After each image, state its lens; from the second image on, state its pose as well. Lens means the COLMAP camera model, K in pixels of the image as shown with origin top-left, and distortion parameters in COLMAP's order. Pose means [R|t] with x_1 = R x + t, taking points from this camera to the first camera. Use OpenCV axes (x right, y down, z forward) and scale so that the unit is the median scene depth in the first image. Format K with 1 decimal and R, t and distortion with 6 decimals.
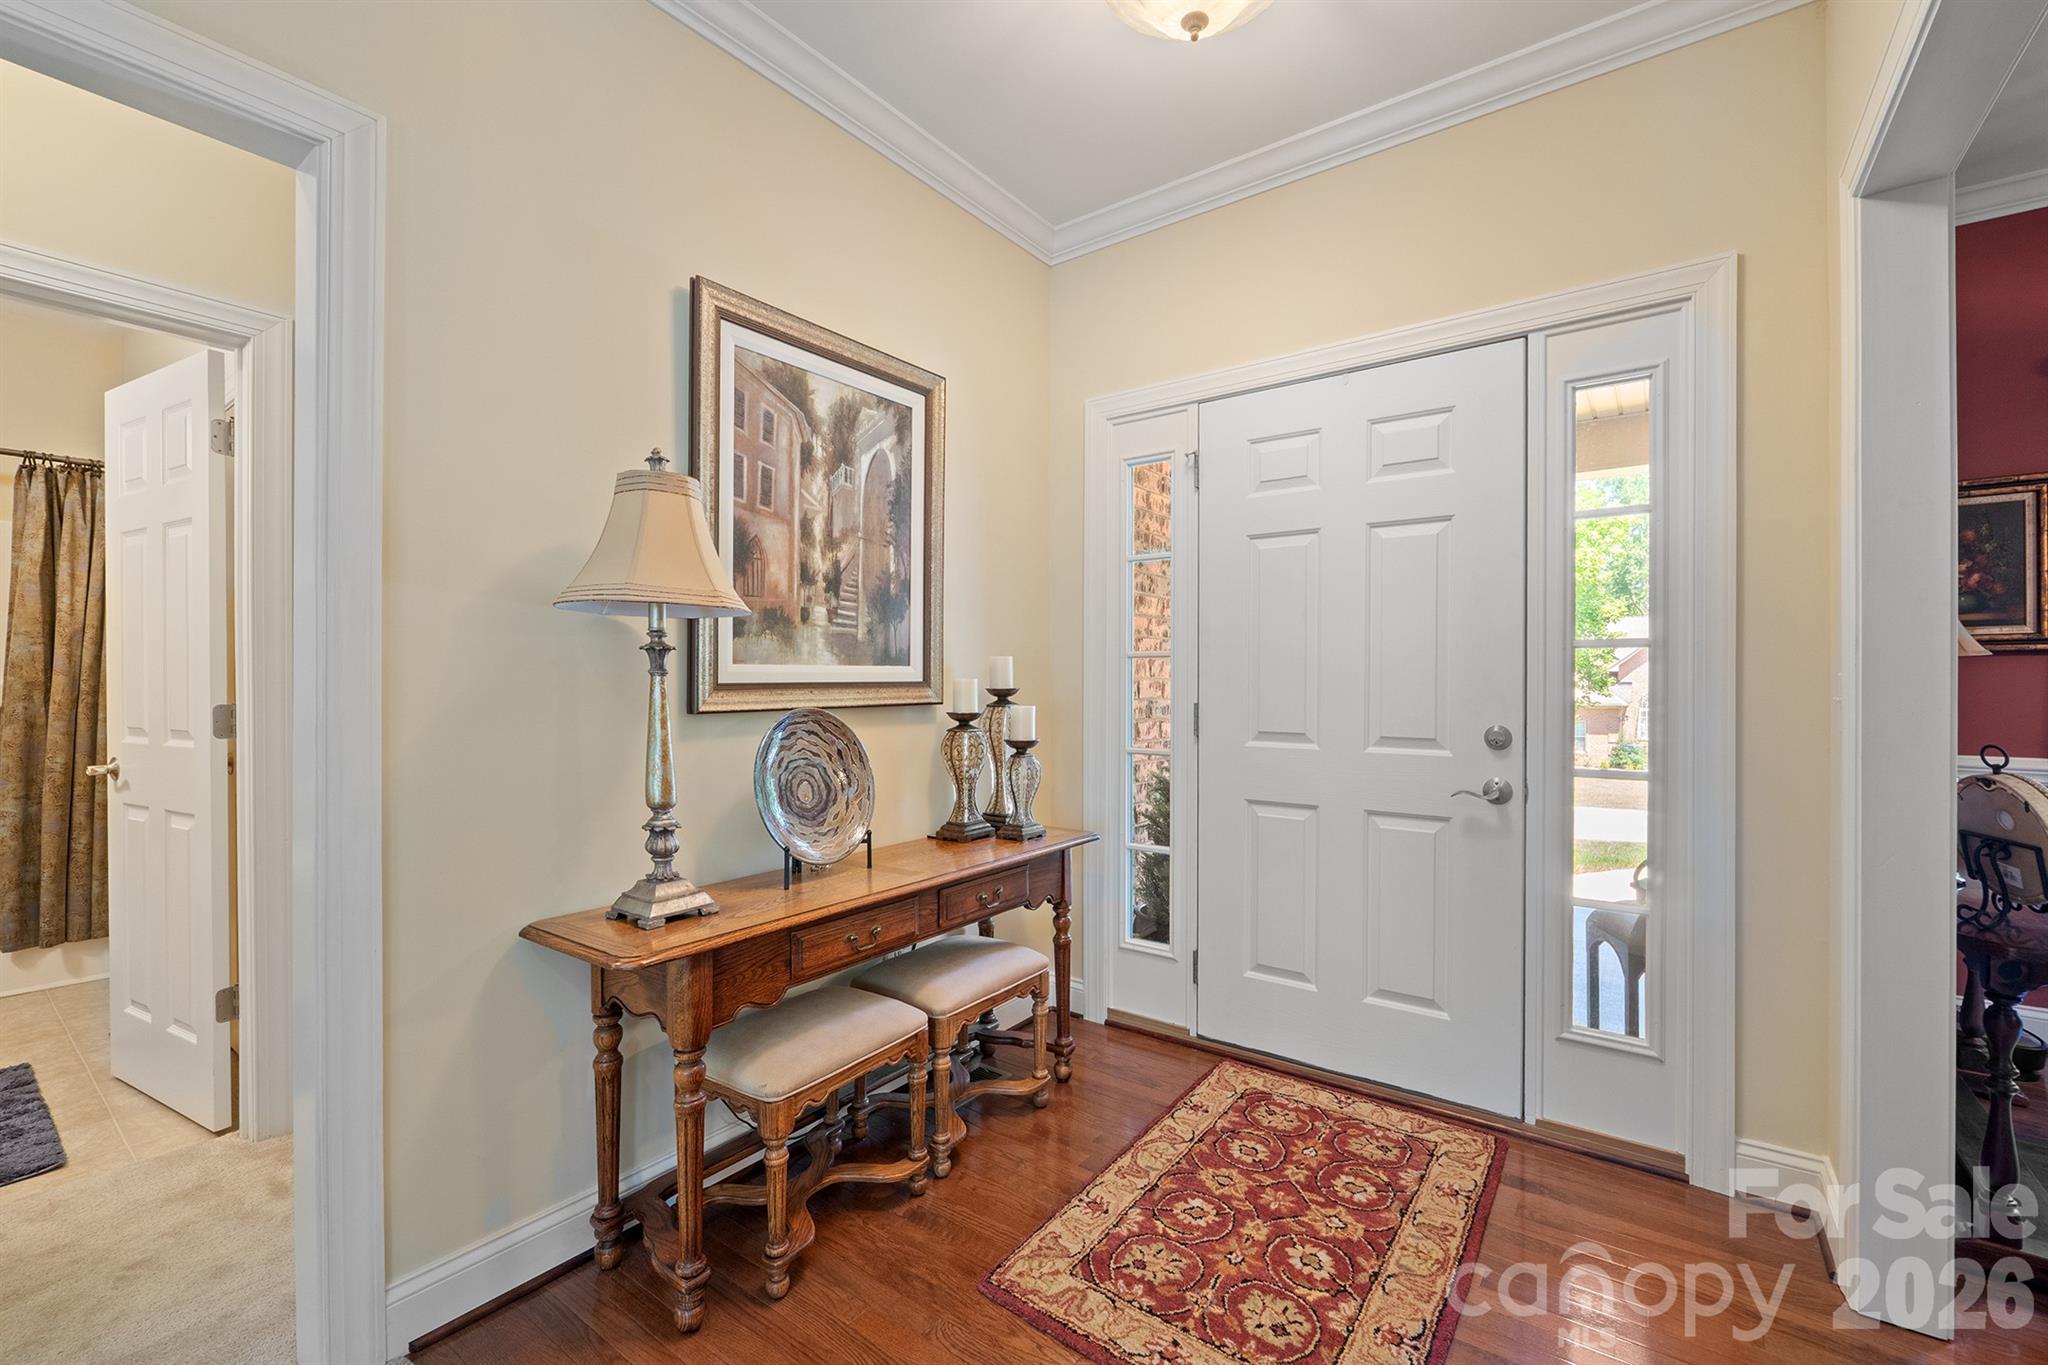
lens RADIAL K [[865.4, 0, 1019.8], [0, 865.4, 687.4], [0, 0, 1]] dist [-0.007451, -0.000714]
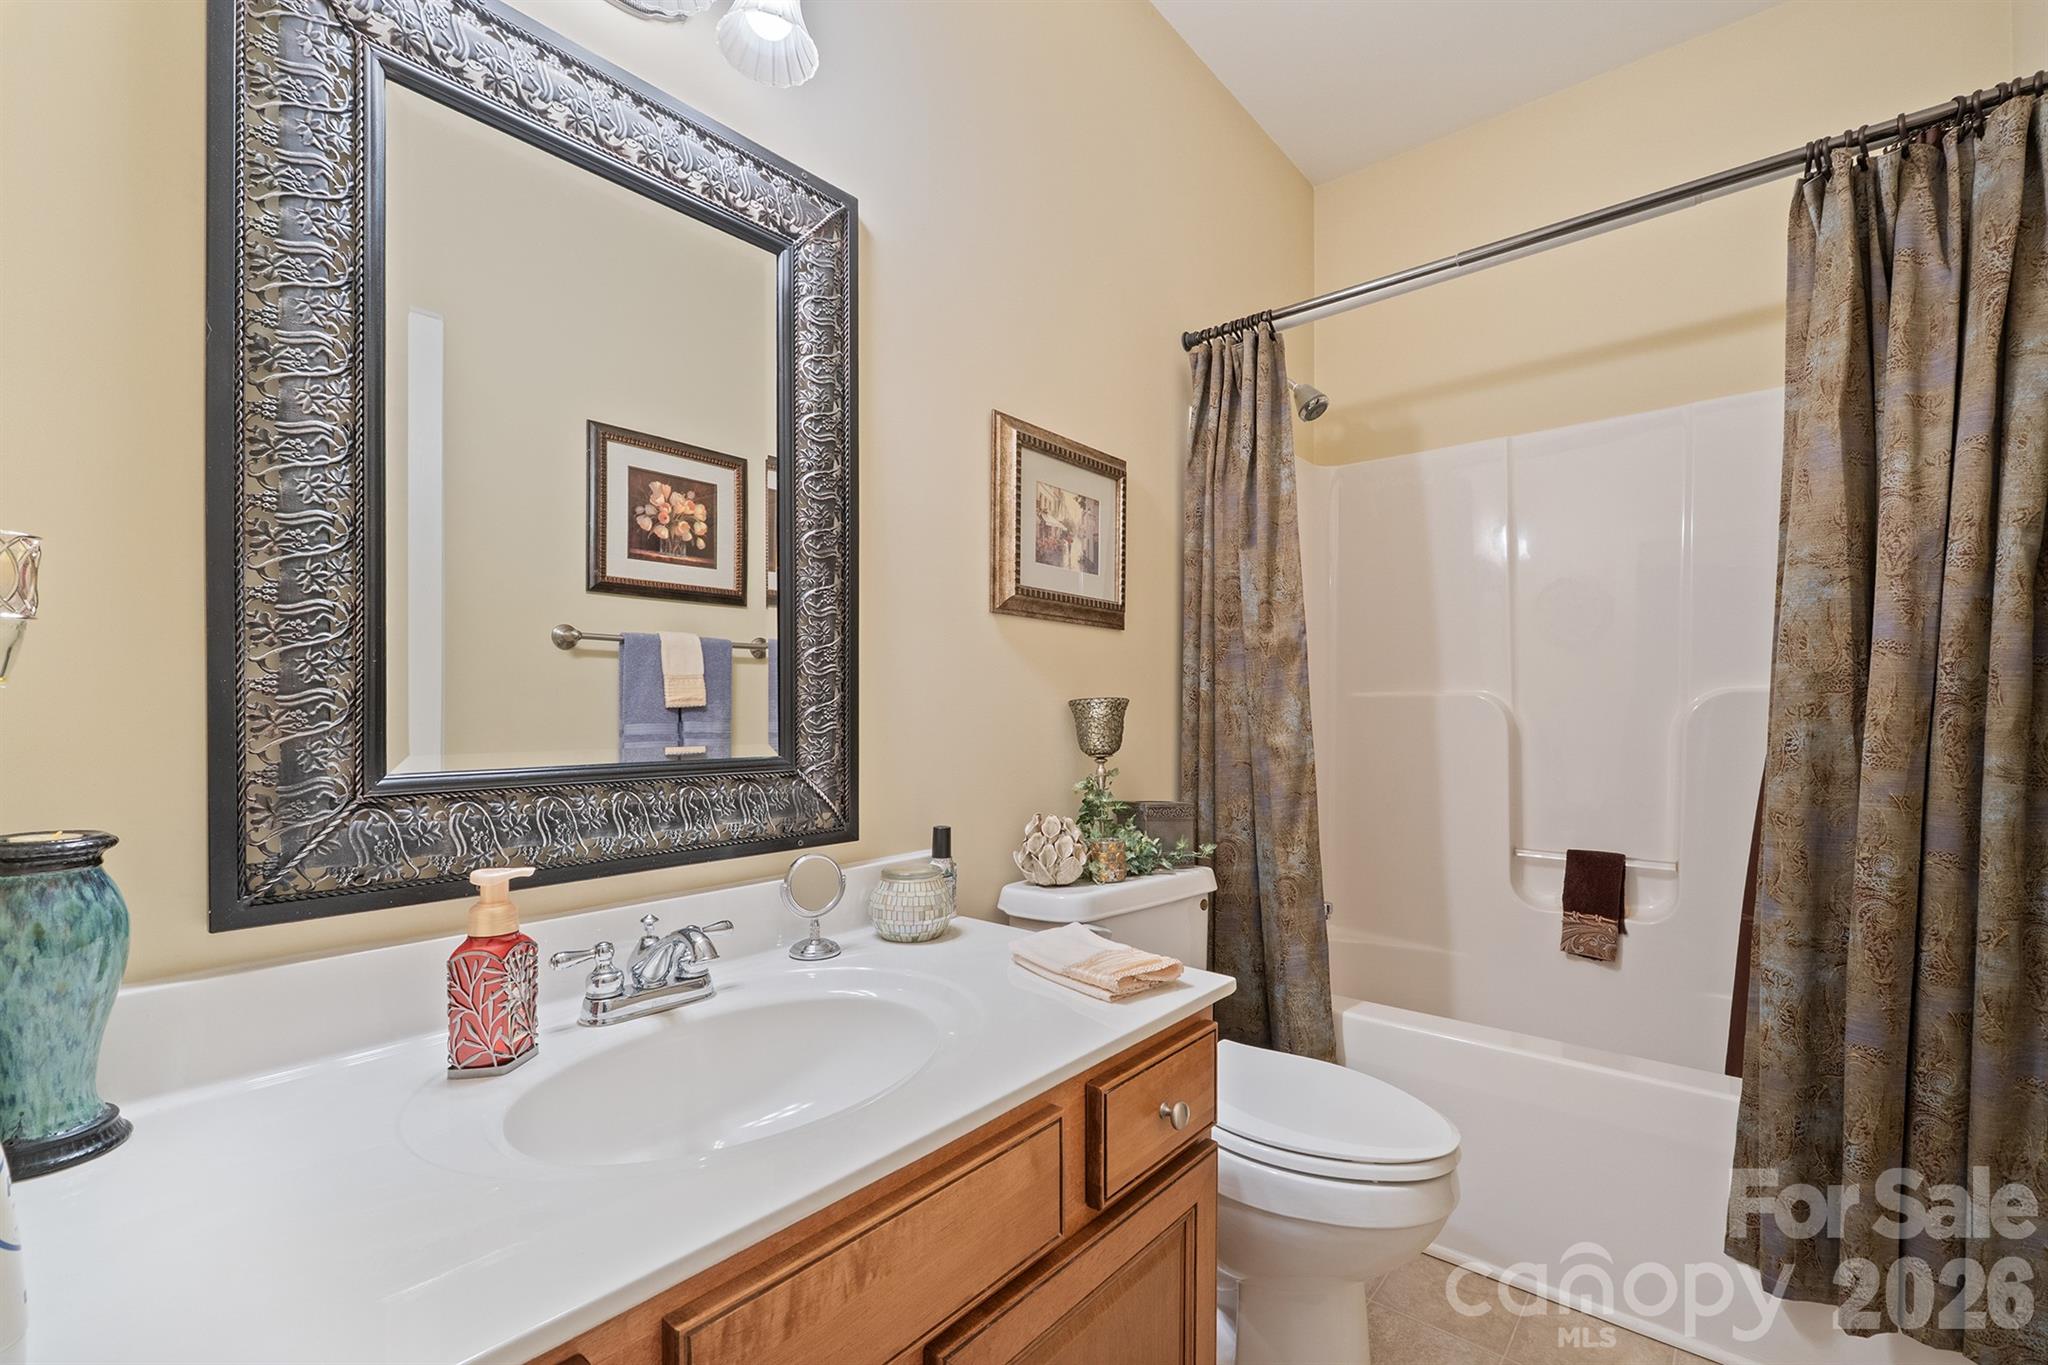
lens RADIAL K [[865.4, 0, 1052.8], [0, 865.4, 711.1], [0, 0, 1]] dist [-0.007451, -0.000714]
pose [[-0.057435, 0.000947, -0.998349, -0.698700], [0.002628, 0.999996, 0.000797, 0.010460], [0.998346, -0.002577, -0.057437, 0.633759]]
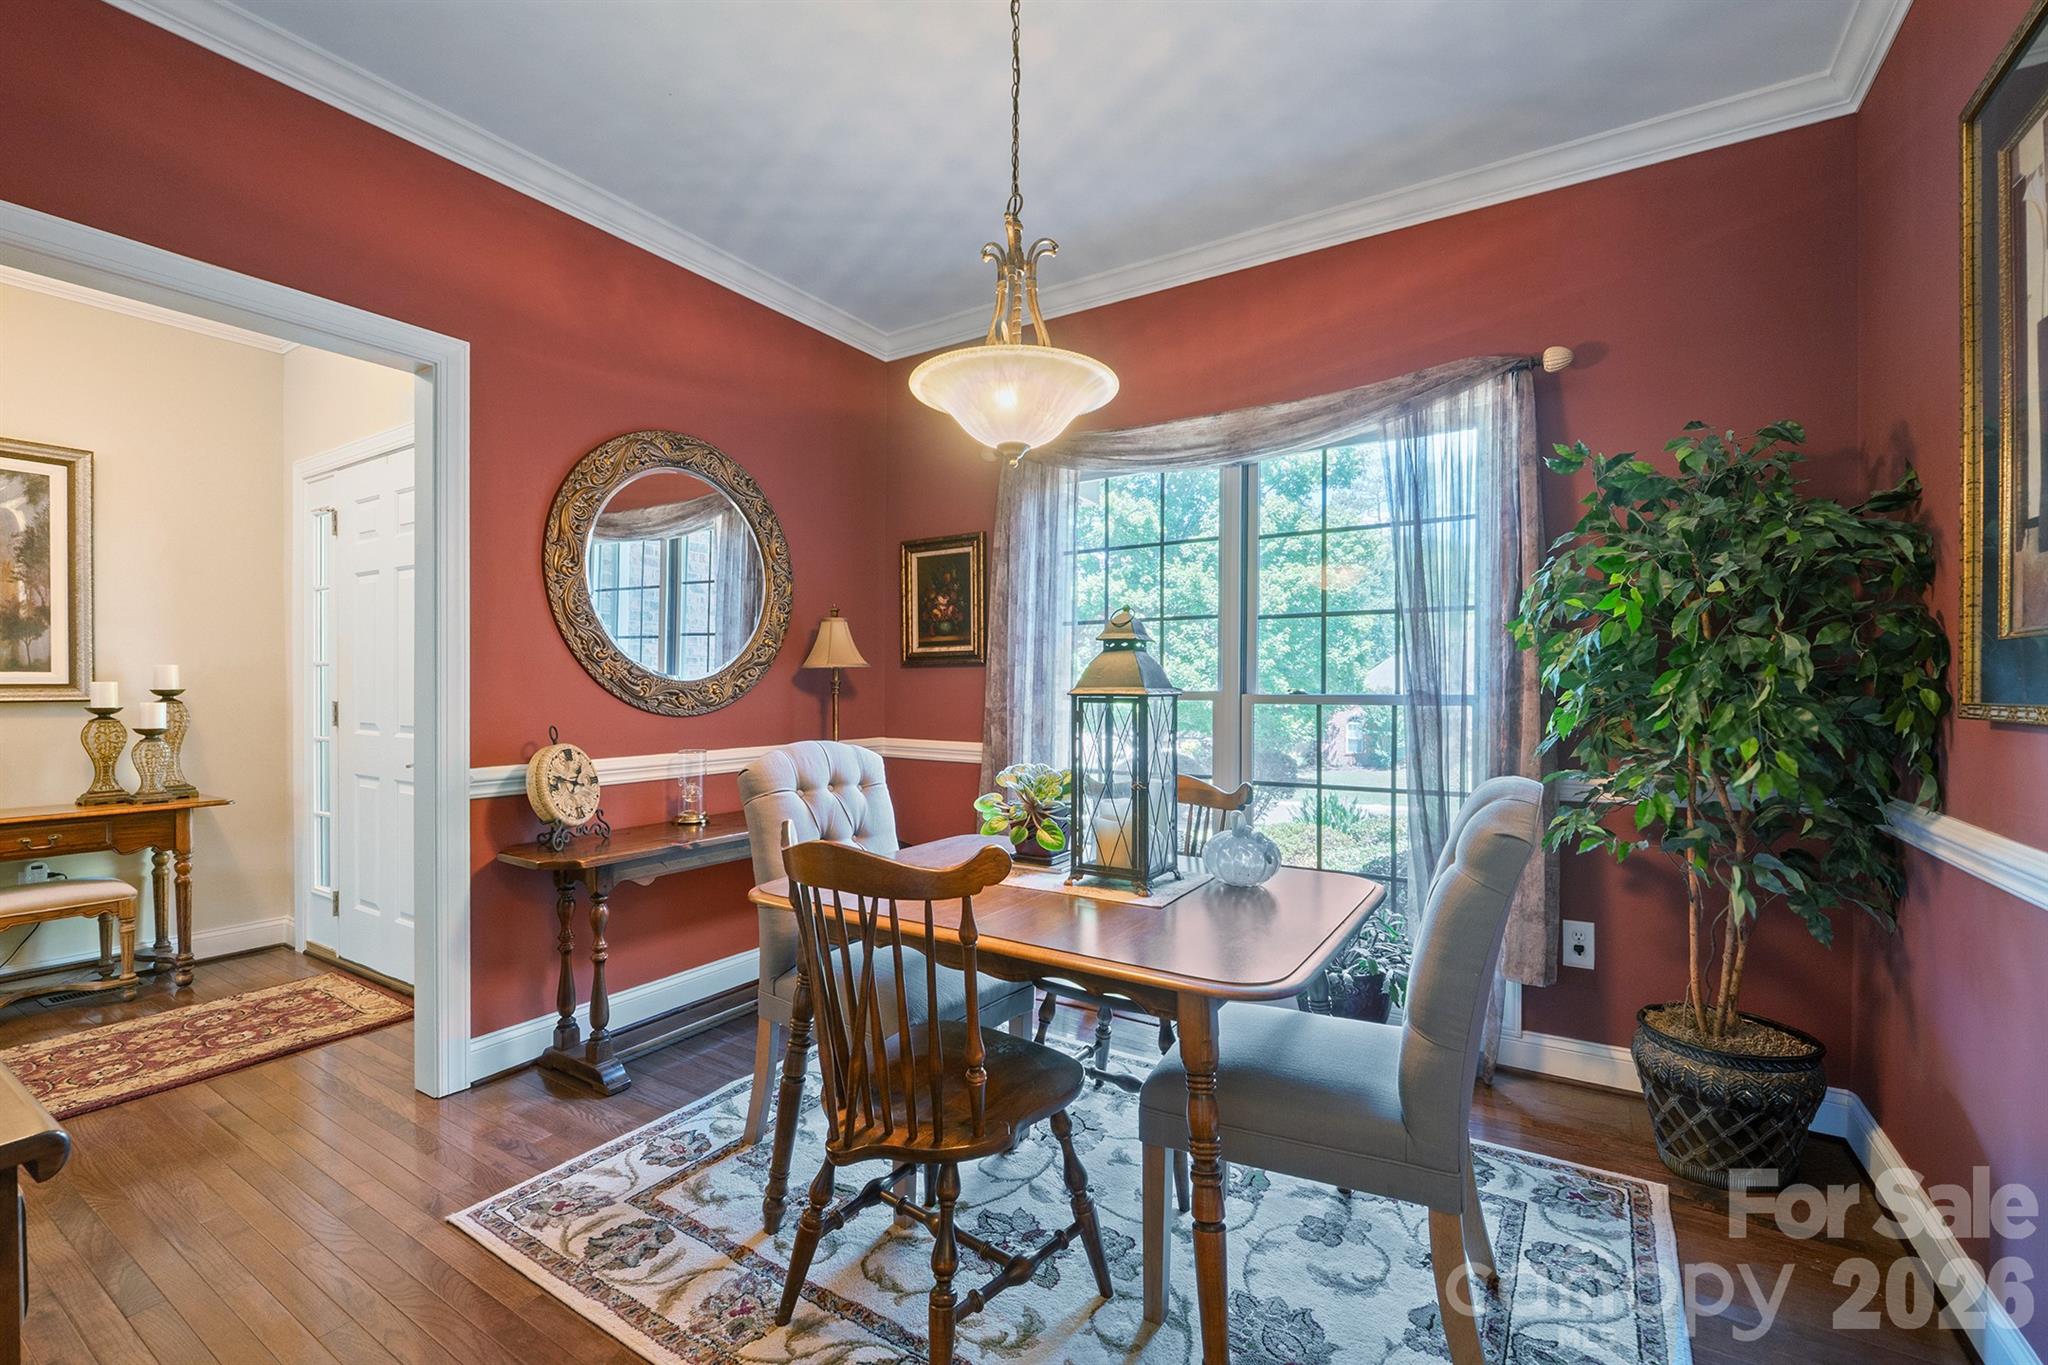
lens RADIAL K [[865.4, 0, 1019.0], [0, 865.4, 700.5], [0, 0, 1]] dist [-0.007451, -0.000714]
pose [[0.997290, 0.001086, 0.073567, 1.282587], [-0.001783, 0.999954, 0.009407, 0.003449], [-0.073553, -0.009513, 0.997246, -0.418354]]
